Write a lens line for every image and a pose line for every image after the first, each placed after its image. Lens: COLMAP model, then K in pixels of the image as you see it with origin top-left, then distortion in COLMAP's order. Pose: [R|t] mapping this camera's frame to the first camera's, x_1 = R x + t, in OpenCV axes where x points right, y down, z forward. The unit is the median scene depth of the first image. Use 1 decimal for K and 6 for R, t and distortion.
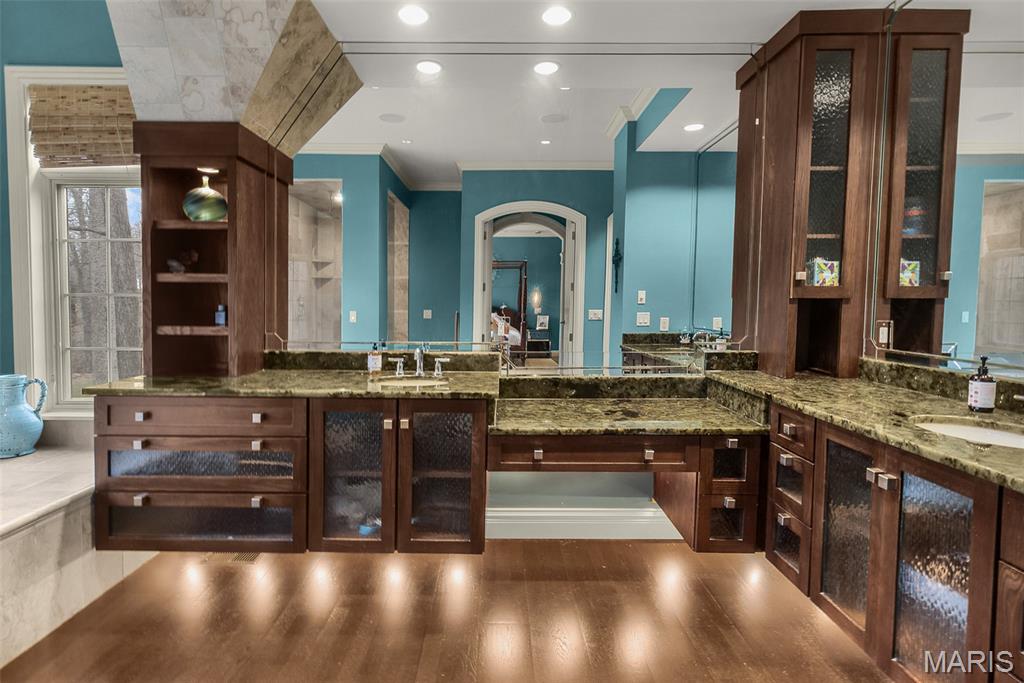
lens RADIAL K [[516.4, 0, 514.3], [0, 516.4, 324.9], [0, 0, 1]] dist [0.000856, 0.000320]
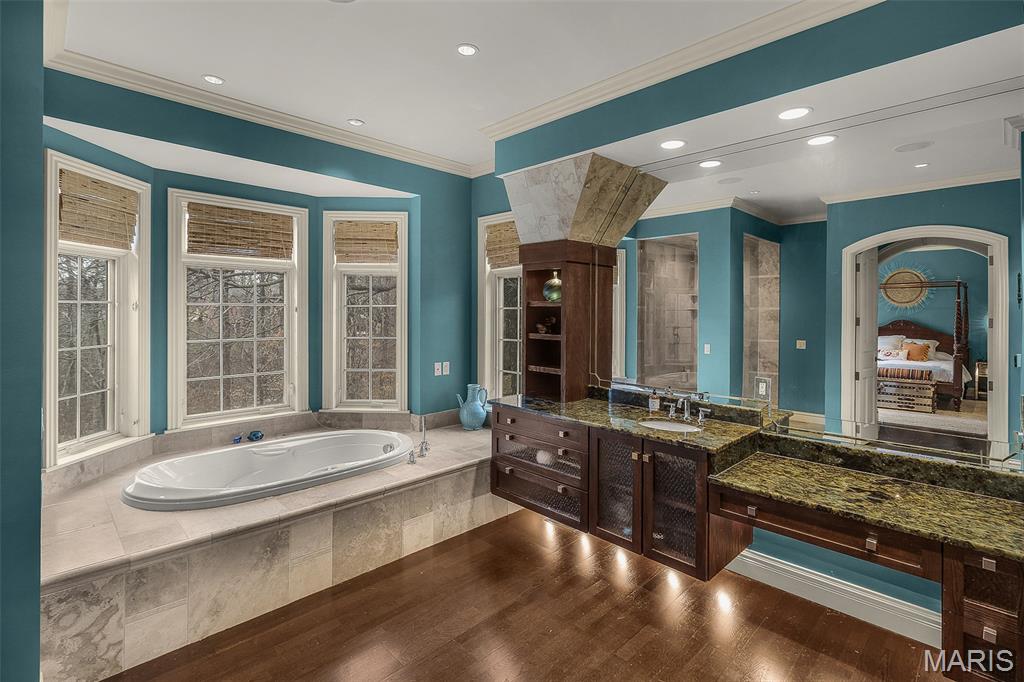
lens RADIAL K [[484.3, 0, 529.2], [0, 484.3, 313.8], [0, 0, 1]] dist [0.002566, 0.000269]
pose [[0.713985, 0.004015, -0.700150, 0.384701], [-0.037816, 0.998745, -0.032836, -0.110189], [0.699139, 0.049922, 0.713241, -0.101686]]
